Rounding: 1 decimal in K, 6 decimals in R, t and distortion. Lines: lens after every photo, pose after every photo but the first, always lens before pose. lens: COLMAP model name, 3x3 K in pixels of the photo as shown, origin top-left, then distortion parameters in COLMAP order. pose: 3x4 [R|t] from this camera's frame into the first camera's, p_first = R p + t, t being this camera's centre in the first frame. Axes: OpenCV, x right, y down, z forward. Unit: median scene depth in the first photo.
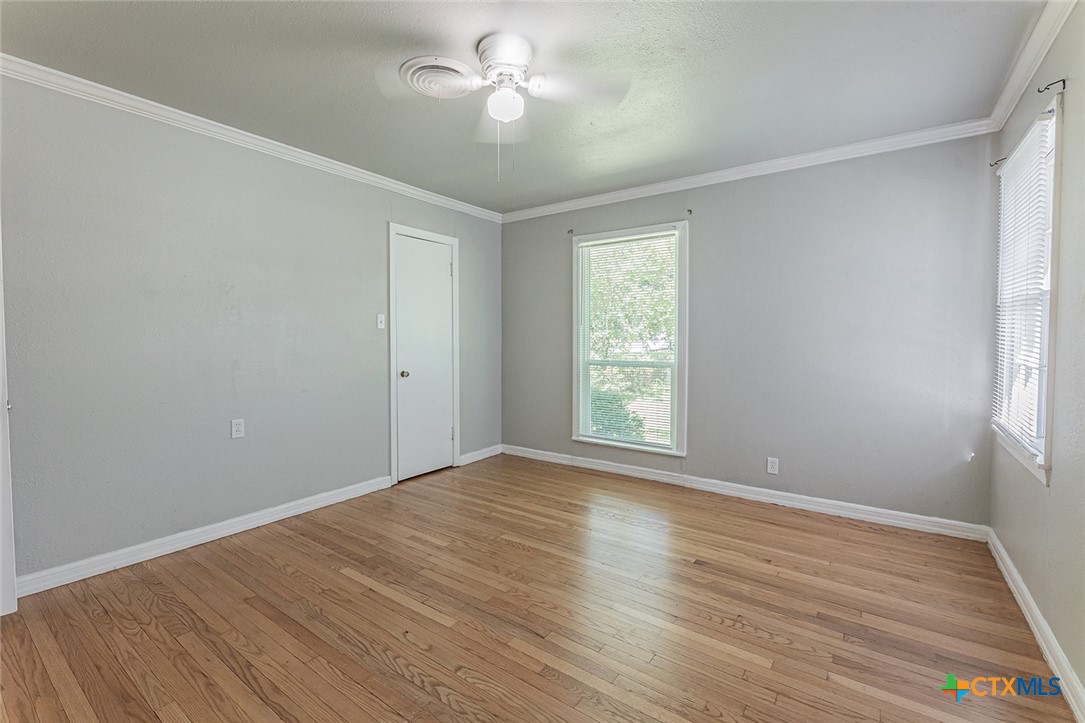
lens RADIAL K [[461.7, 0, 537.9], [0, 461.7, 351.7], [0, 0, 1]] dist [-0.002579, -0.000305]
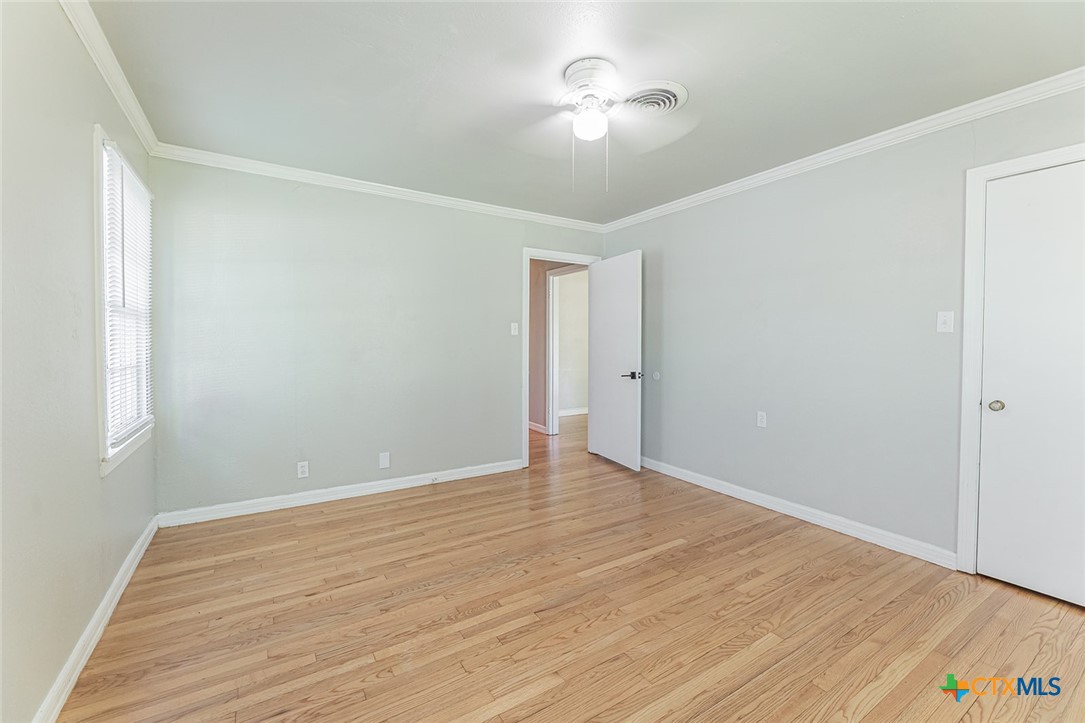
lens RADIAL K [[446.3, 0, 546.0], [0, 446.3, 351.2], [0, 0, 1]] dist [-0.001842, -0.000404]
pose [[-0.354947, 0.017426, -0.934724, 0.709145], [-0.032878, 0.998975, 0.031108, -0.032974], [0.934308, 0.041773, -0.354011, 0.979115]]
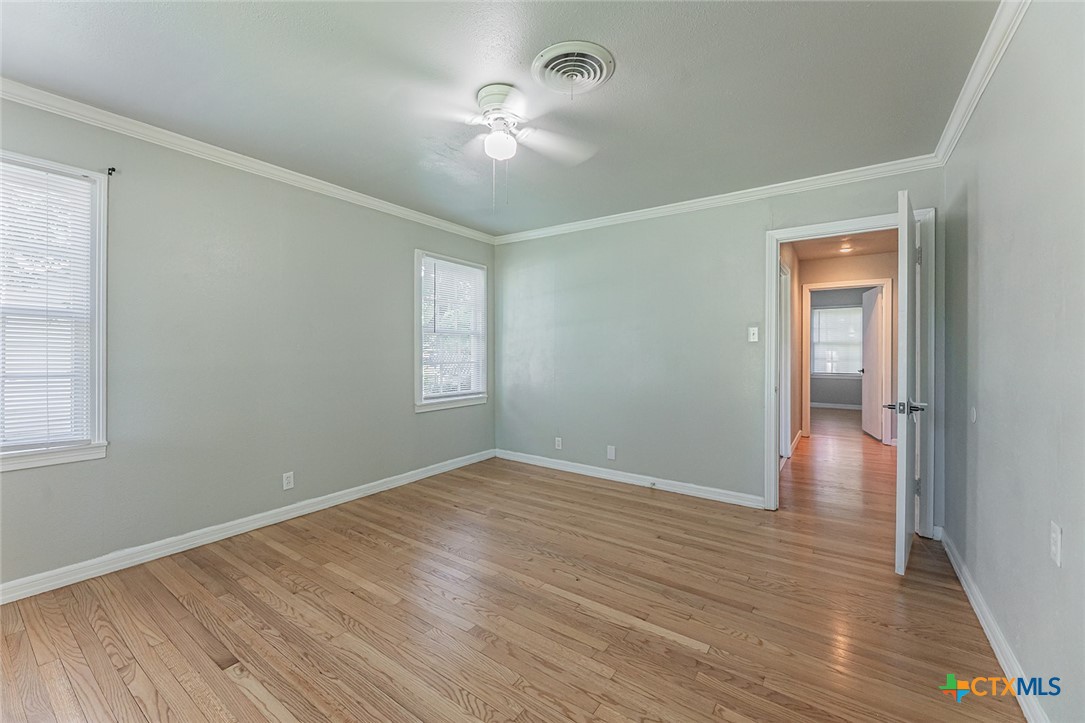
lens RADIAL K [[446.3, 0, 546.0], [0, 446.3, 351.2], [0, 0, 1]] dist [-0.001842, -0.000404]
pose [[-0.999737, -0.003957, -0.022607, -0.120348], [-0.004753, 0.999367, 0.035269, -0.052543], [0.022453, 0.035367, -0.999122, 1.605192]]
